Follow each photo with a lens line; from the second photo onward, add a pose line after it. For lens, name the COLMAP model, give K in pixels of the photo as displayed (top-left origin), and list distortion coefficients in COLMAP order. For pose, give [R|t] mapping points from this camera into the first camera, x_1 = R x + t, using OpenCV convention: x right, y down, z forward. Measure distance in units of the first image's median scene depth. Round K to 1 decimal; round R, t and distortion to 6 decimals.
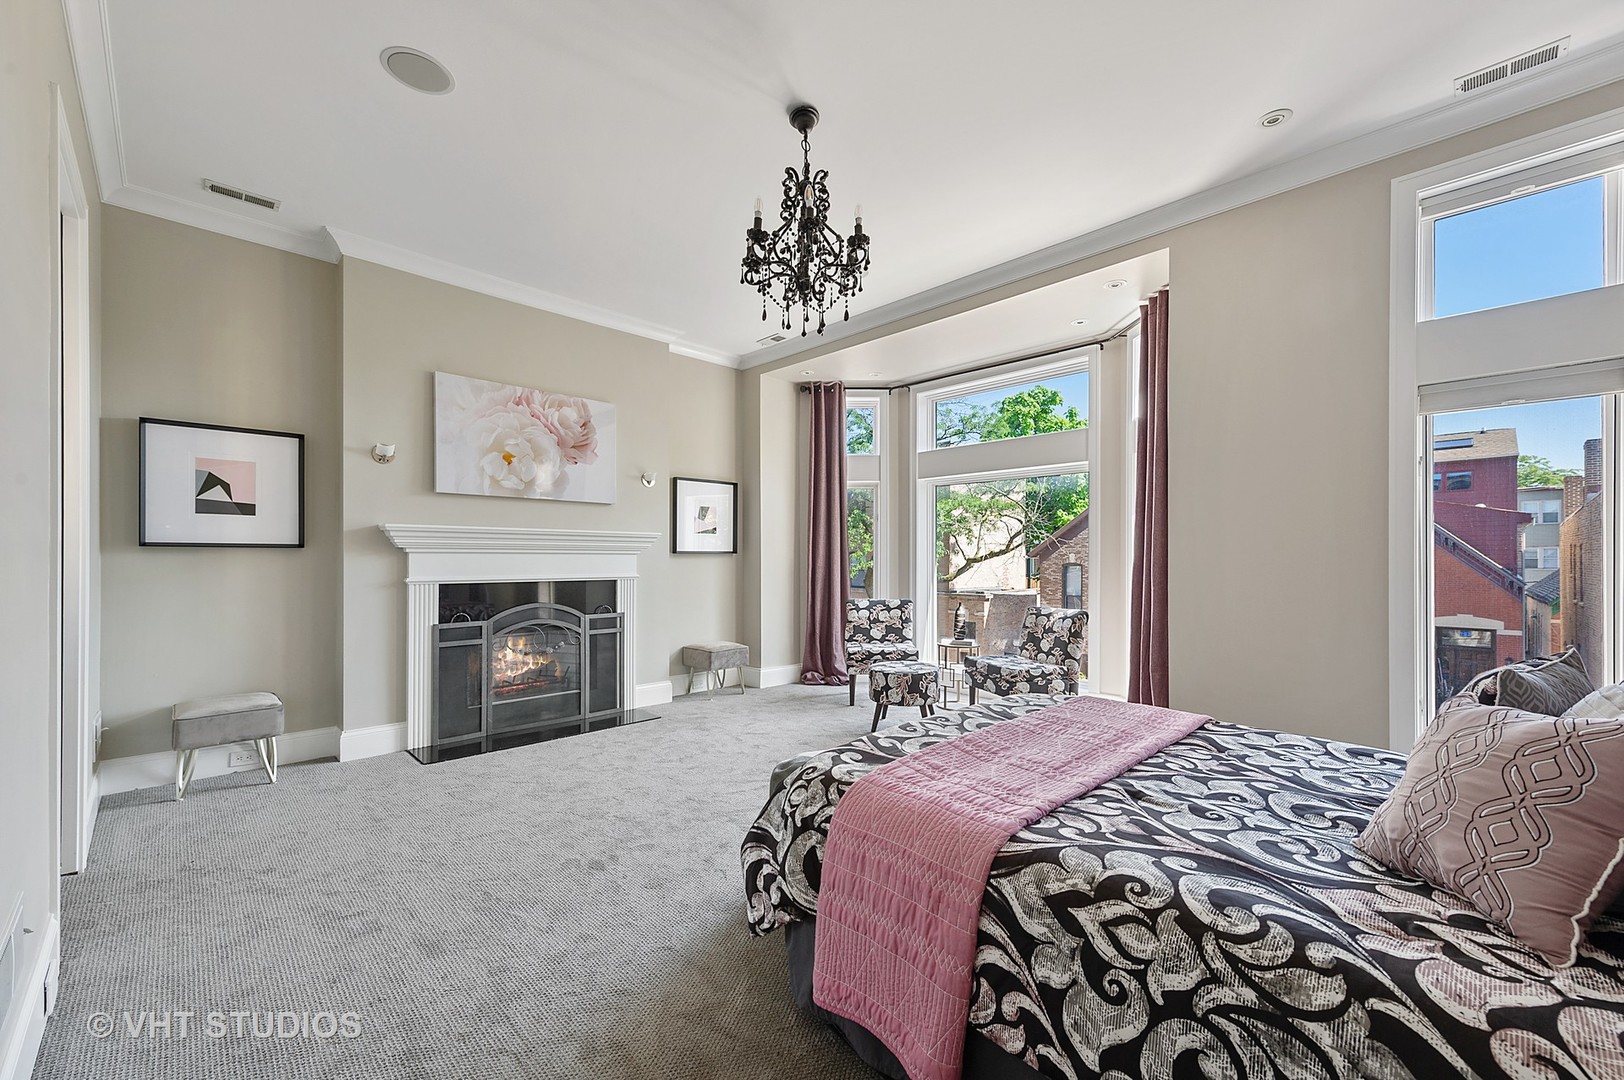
lens RADIAL K [[649.8, 0, 813.9], [0, 649.8, 553.2], [0, 0, 1]] dist [0.014968, -0.000029]
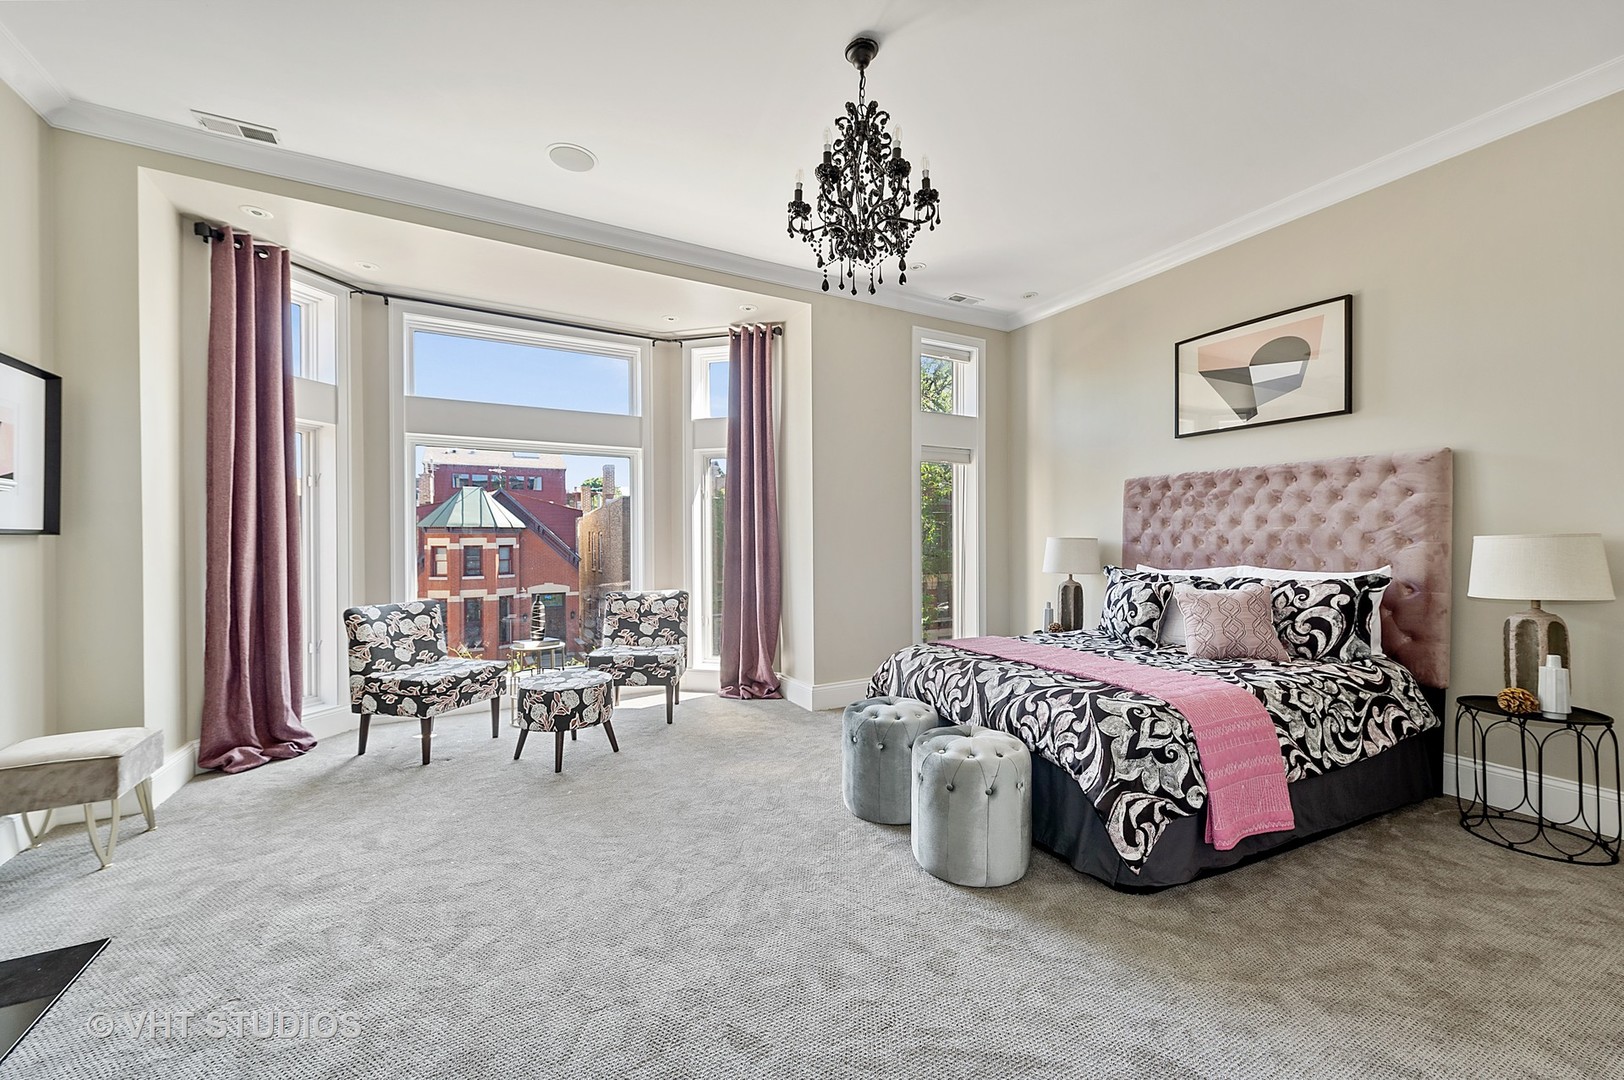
lens RADIAL K [[643.8, 0, 812.0], [0, 643.8, 540.0], [0, 0, 1]] dist [0.008609, -0.000172]
pose [[0.271389, -0.002405, 0.962467, -0.559581], [-0.002284, 0.999992, 0.003143, 0.001612], [-0.962467, -0.003051, 0.271381, 0.518247]]
